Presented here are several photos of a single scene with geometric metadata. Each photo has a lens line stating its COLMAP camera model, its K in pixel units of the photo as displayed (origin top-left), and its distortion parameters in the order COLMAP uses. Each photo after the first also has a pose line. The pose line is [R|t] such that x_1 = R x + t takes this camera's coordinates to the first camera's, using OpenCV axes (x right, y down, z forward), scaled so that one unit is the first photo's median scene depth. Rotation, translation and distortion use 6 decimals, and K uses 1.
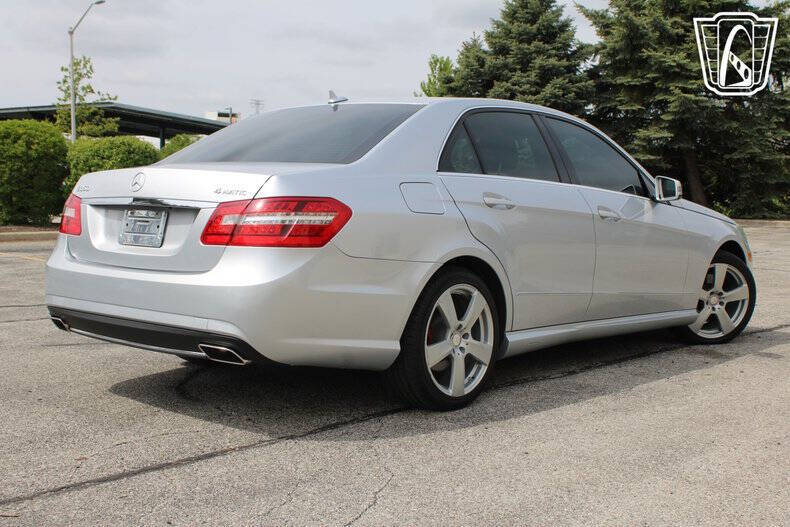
lens RADIAL K [[1043.5, 0, 395.0], [0, 1043.5, 263.5], [0, 0, 1]] dist [-0.044724, 0.055339]
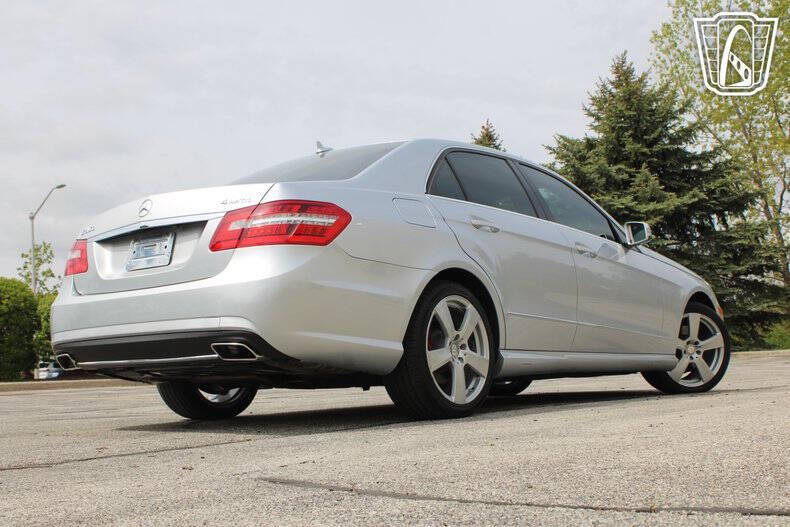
lens RADIAL K [[1043.5, 0, 395.0], [0, 1043.5, 263.5], [0, 0, 1]] dist [-0.044724, 0.055339]
pose [[0.997478, -0.054987, 0.044869, -0.041804], [0.062057, 0.982520, -0.175509, 0.165549], [-0.034434, 0.177851, 0.983455, -0.033398]]
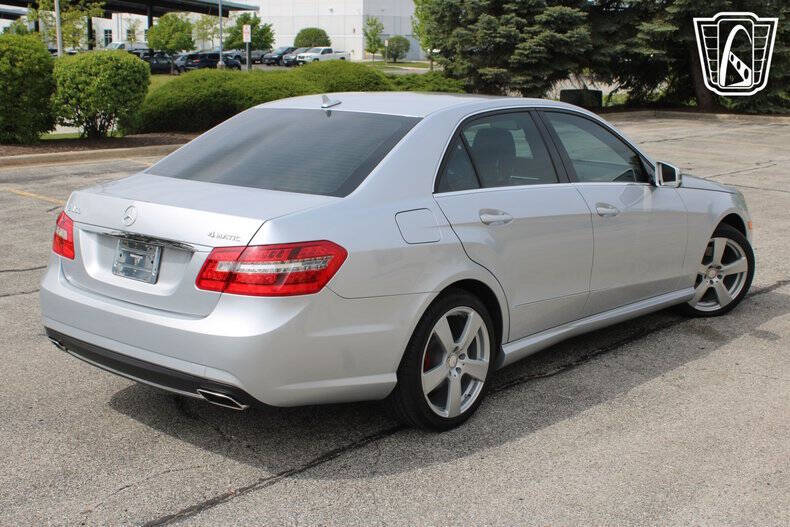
lens RADIAL K [[1058.2, 0, 395.0], [0, 1058.2, 263.5], [0, 0, 1]] dist [-0.025563, -0.005066]
pose [[0.999972, -0.007227, 0.002185, 0.001569], [0.006908, 0.992579, 0.121408, -0.143246], [-0.003046, -0.121389, 0.992600, -0.001371]]
